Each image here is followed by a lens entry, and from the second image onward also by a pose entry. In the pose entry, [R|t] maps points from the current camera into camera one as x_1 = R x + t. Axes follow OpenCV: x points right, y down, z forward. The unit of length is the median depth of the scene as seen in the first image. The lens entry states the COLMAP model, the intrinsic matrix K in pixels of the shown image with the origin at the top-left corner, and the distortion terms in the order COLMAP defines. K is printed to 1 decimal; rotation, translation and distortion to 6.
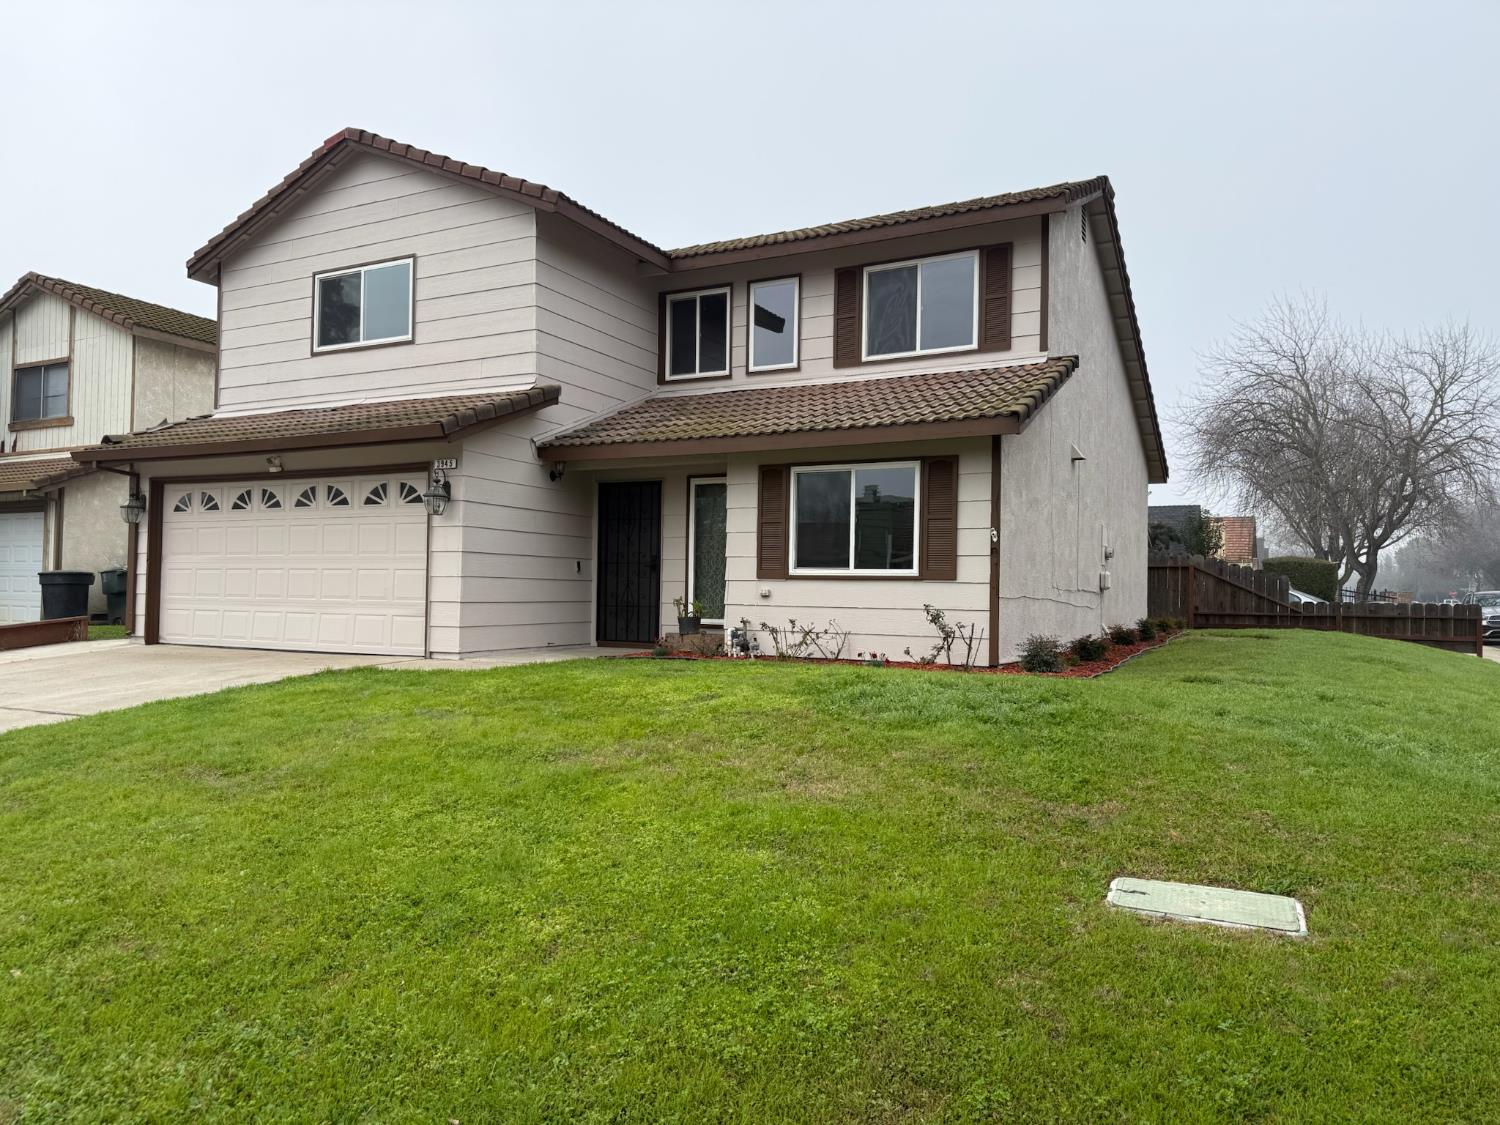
lens RADIAL K [[1043.8, 0, 750.0], [0, 1043.8, 562.5], [0, 0, 1]] dist [0.137930, -0.248178]
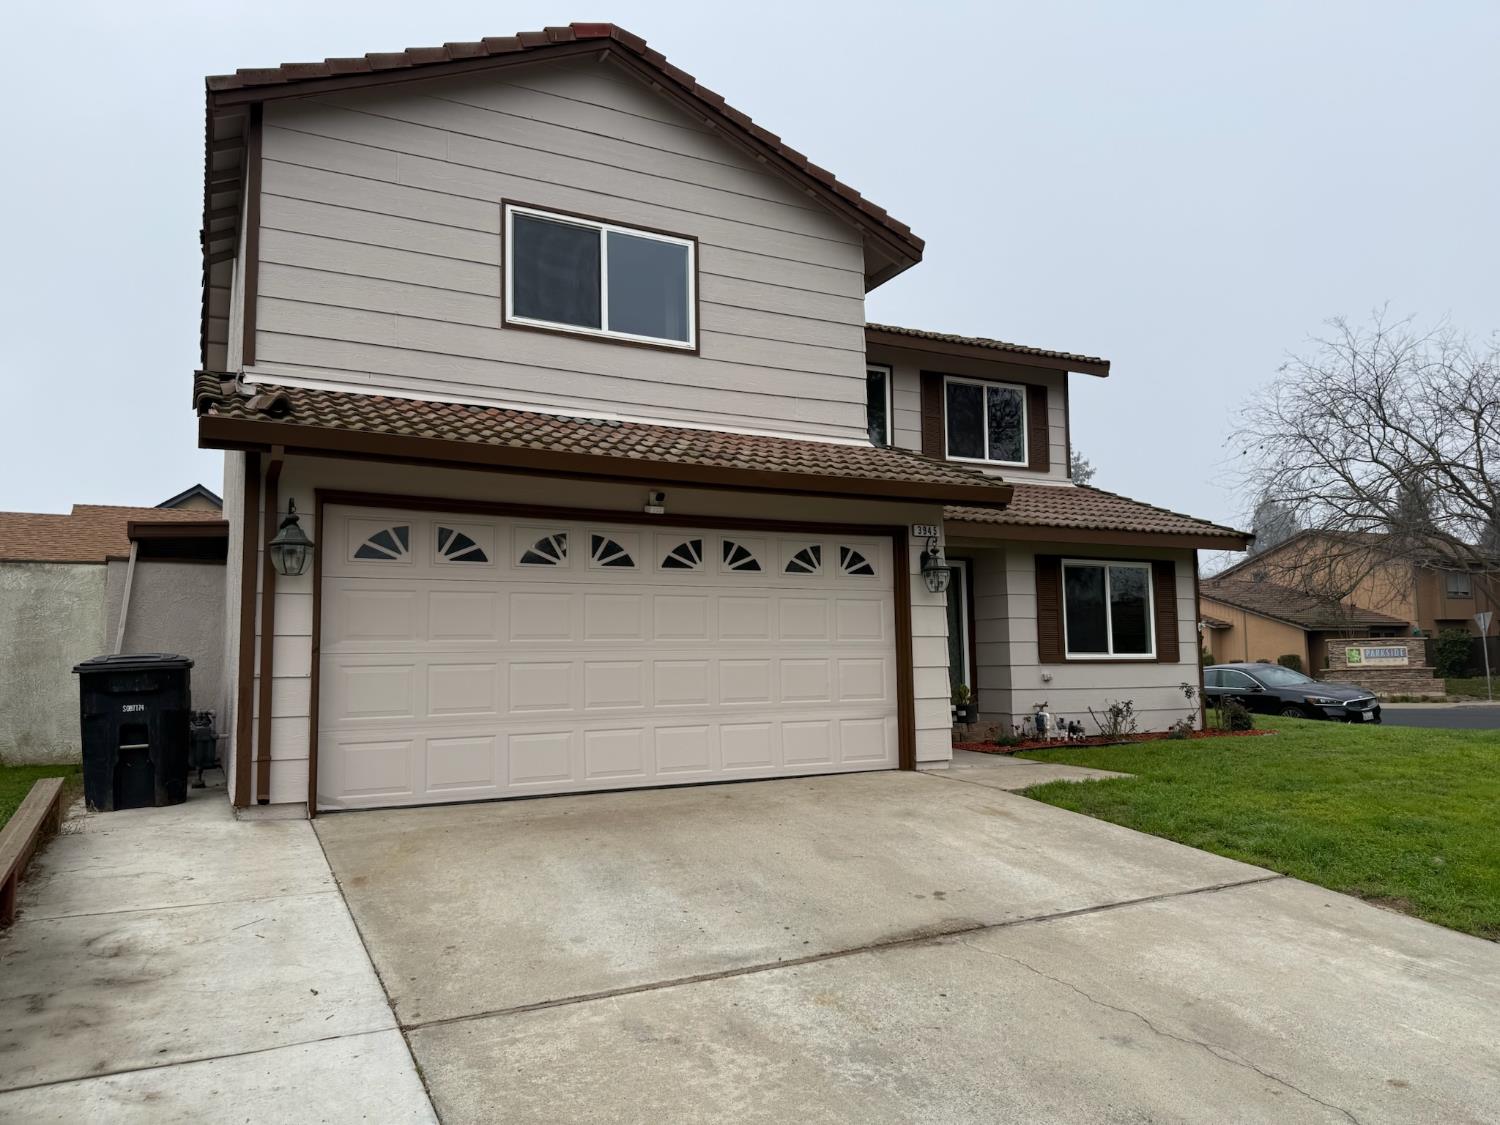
lens RADIAL K [[1052.9, 0, 775.4], [0, 1052.9, 569.4], [0, 0, 1]] dist [0.191384, -0.354372]
pose [[0.561094, 0.056083, 0.825850, -0.939223], [0.001954, 0.997610, -0.069074, -0.004779], [-0.827750, 0.040371, 0.559643, 0.567903]]
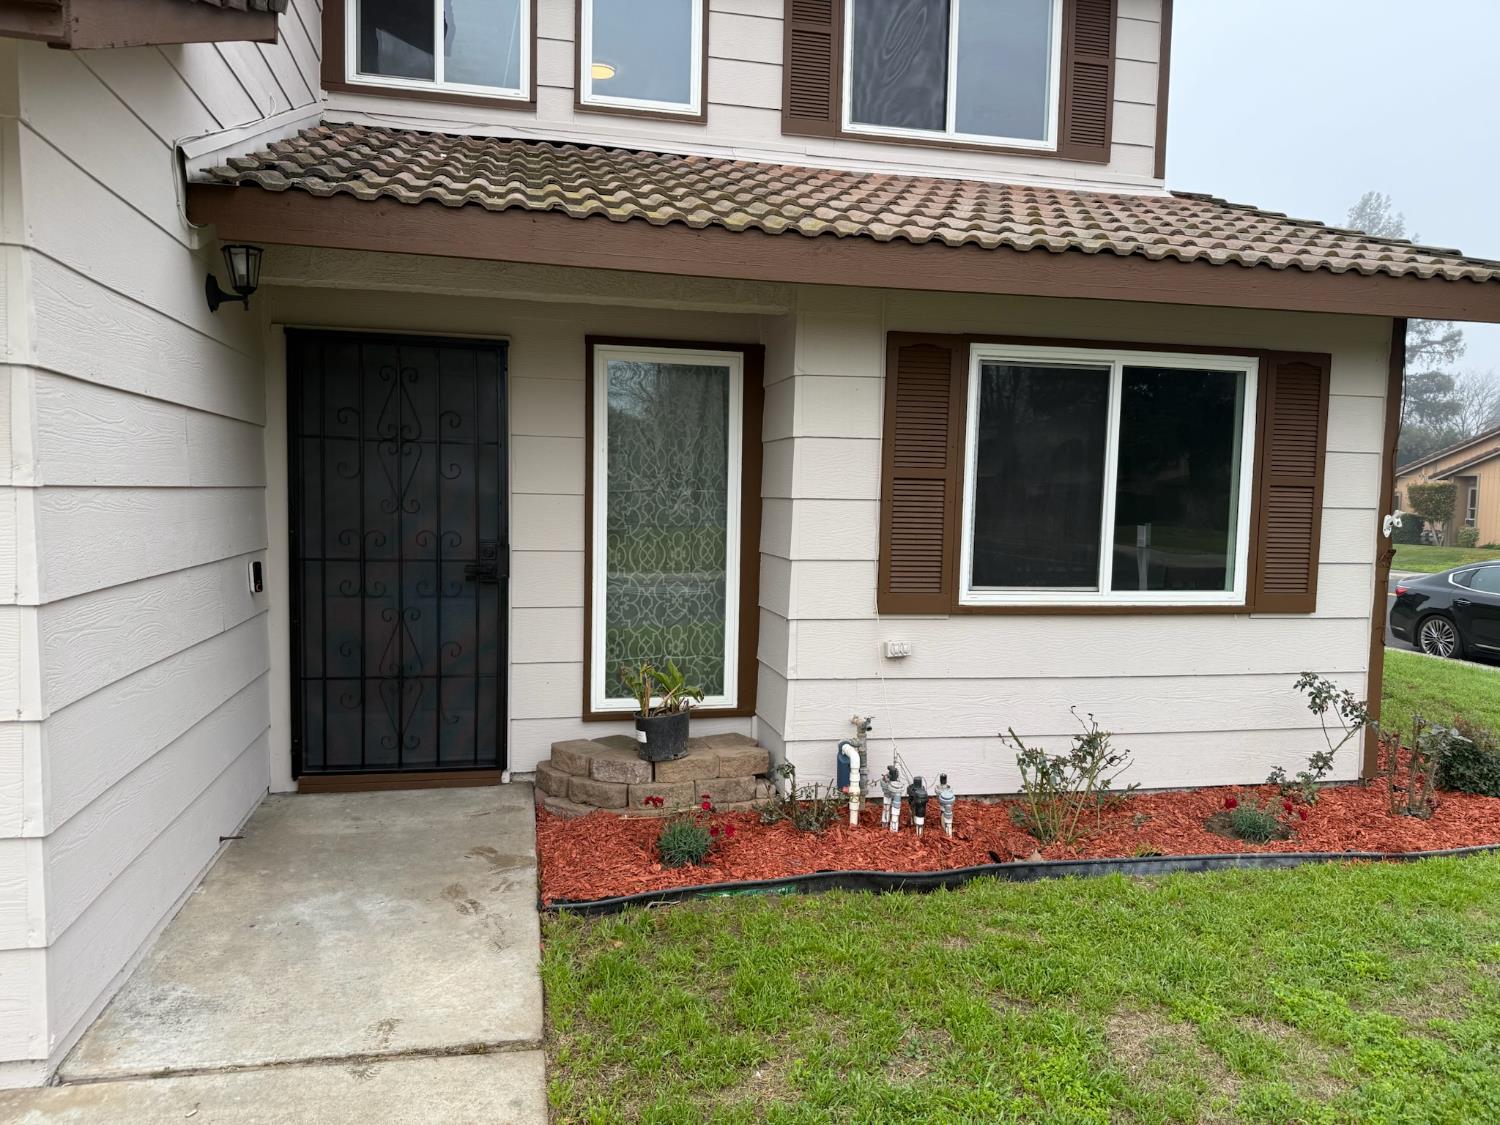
lens RADIAL K [[1043.8, 0, 750.0], [0, 1043.8, 562.5], [0, 0, 1]] dist [0.137930, -0.248178]
pose [[0.767365, -0.040938, 0.639902, -0.267705], [-0.029020, 0.994720, 0.098438, -0.039899], [-0.640553, -0.094108, 0.762125, 0.662058]]
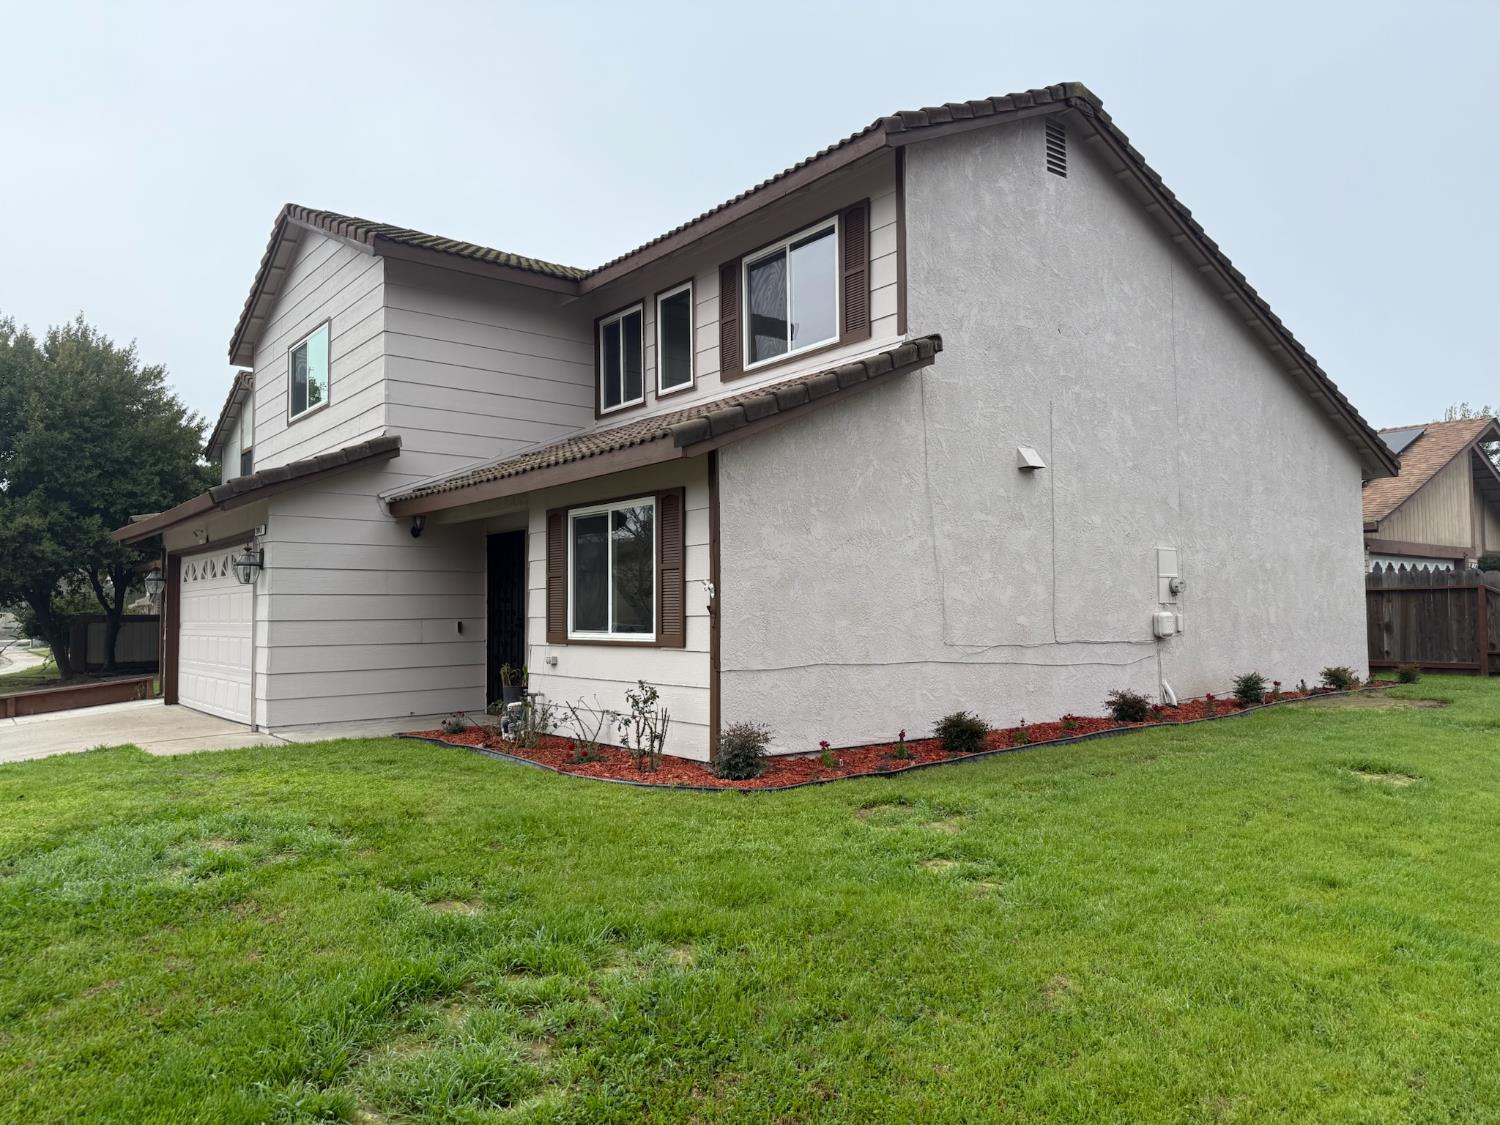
lens RADIAL K [[1043.8, 0, 750.0], [0, 1043.8, 562.5], [0, 0, 1]] dist [0.137930, -0.248178]
pose [[0.912258, -0.042335, -0.407423, 0.464732], [0.034085, 0.999041, -0.027490, -0.019495], [0.408196, 0.011191, 0.912826, 0.263852]]
